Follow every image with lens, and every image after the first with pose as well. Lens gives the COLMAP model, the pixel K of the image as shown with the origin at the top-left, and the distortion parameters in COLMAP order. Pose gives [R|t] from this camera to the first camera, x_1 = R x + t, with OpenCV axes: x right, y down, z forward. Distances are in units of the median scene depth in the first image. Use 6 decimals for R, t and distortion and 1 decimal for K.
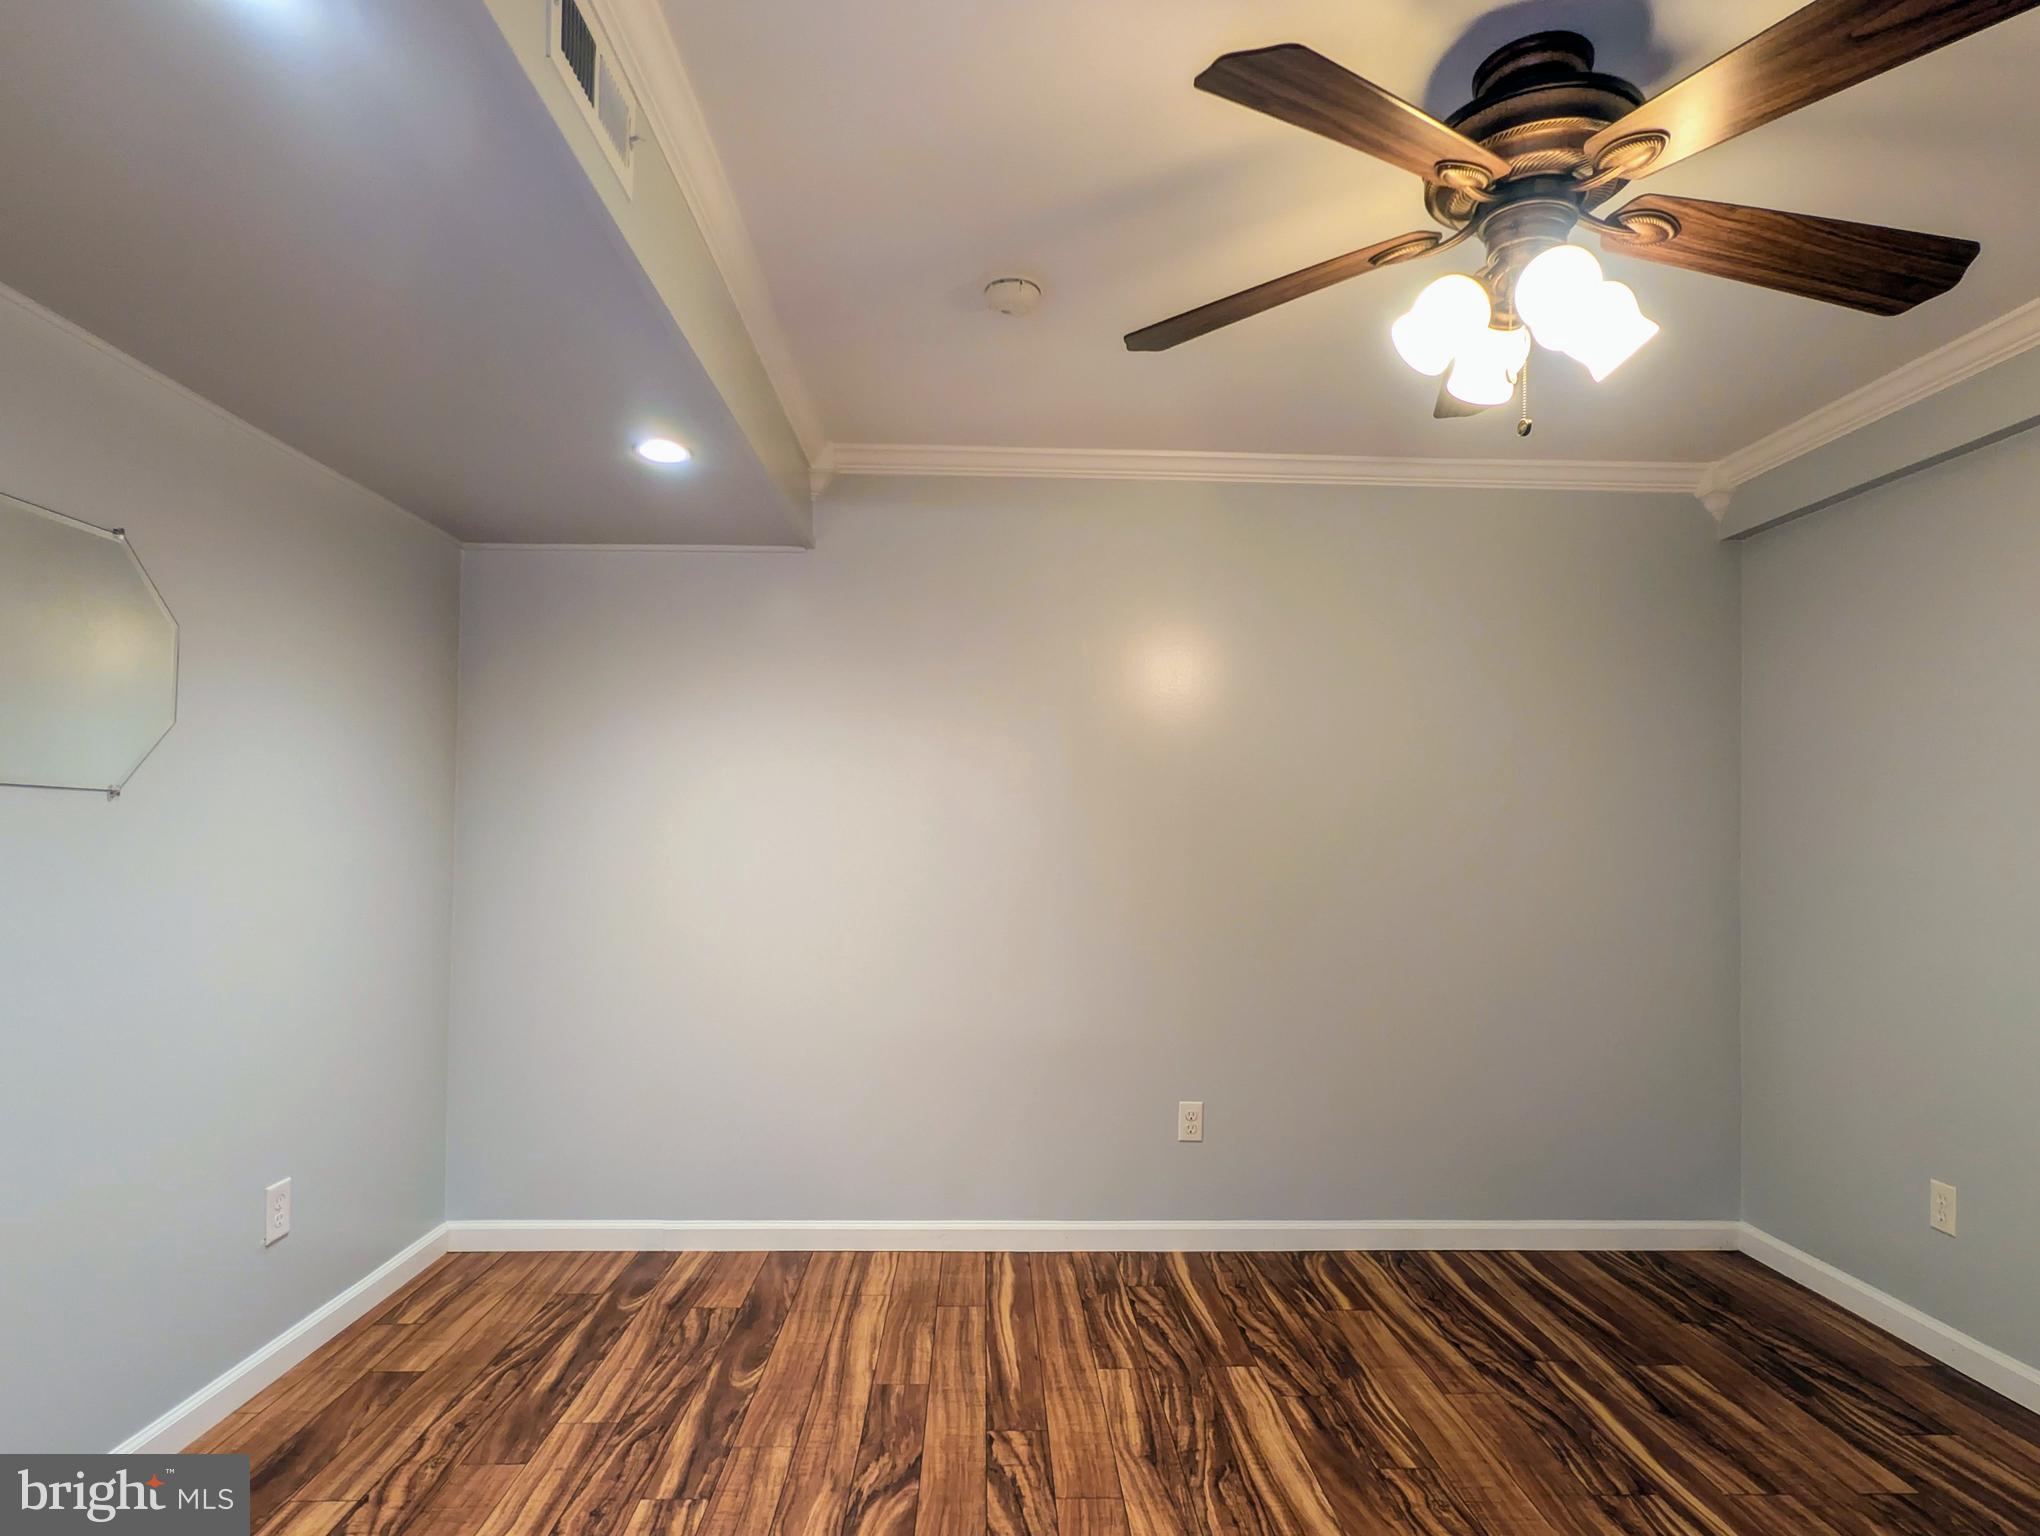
lens RADIAL K [[1070.6, 0, 1022.2], [0, 1070.6, 770.2], [0, 0, 1]] dist [-0.001832, -0.000328]
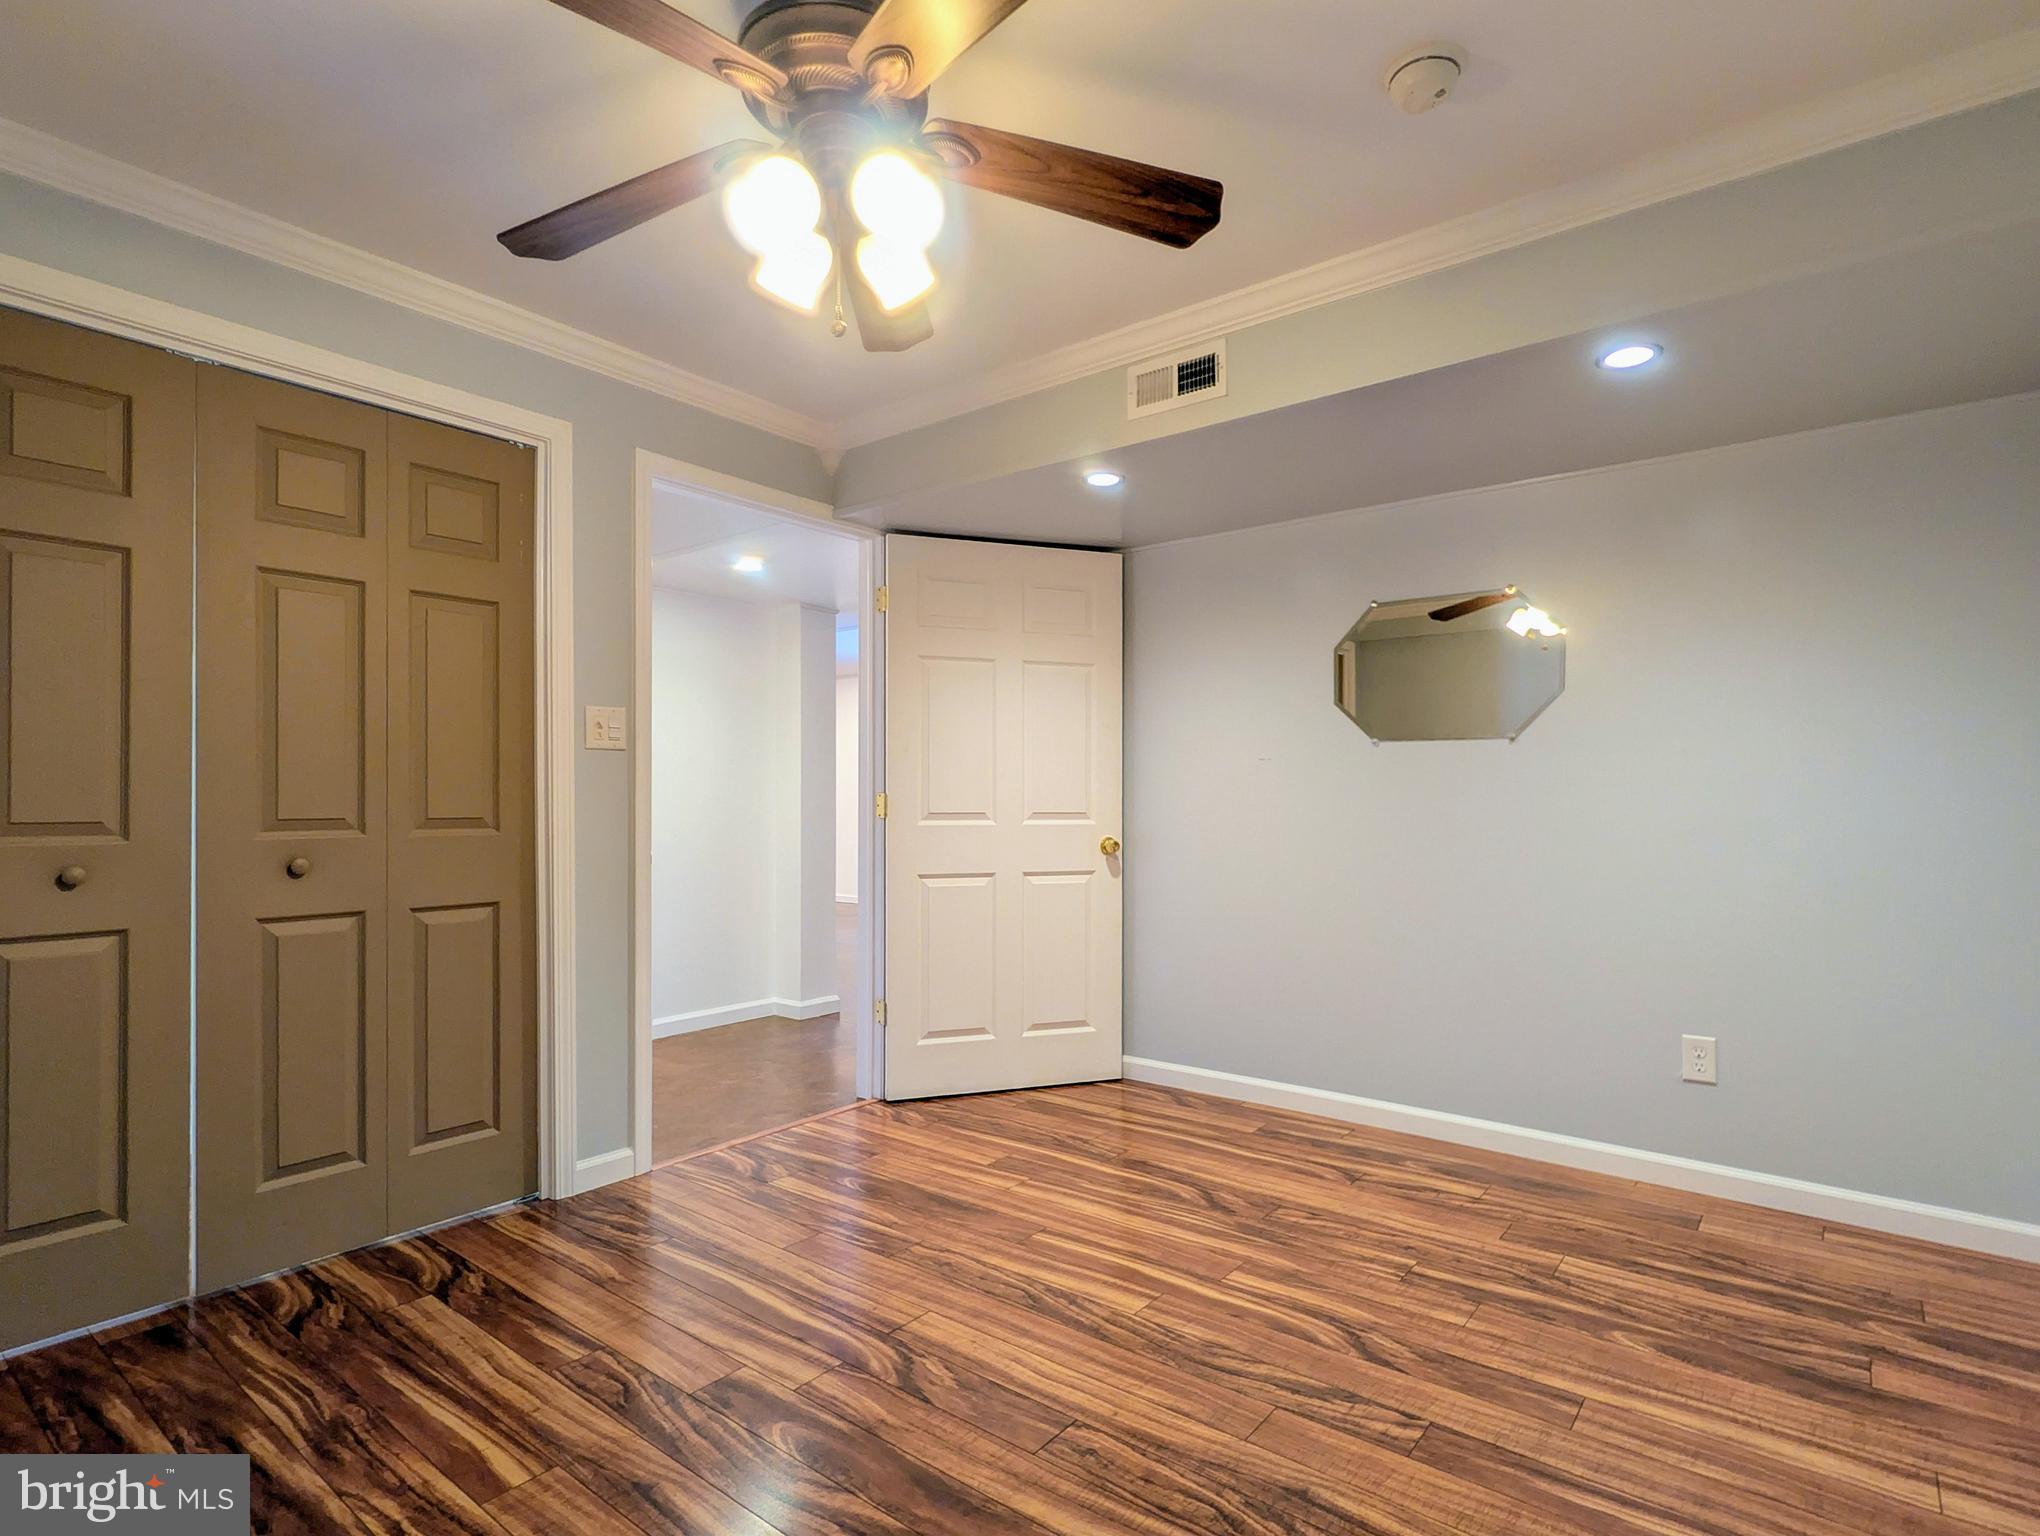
lens RADIAL K [[1046.3, 0, 1021.9], [0, 1046.3, 778.4], [0, 0, 1]] dist [0.000655, 0.000148]
pose [[-0.645655, -0.030213, -0.763031, 0.785778], [0.041797, 0.996321, -0.074818, 0.150780], [0.762484, -0.080199, -0.642017, 1.264070]]
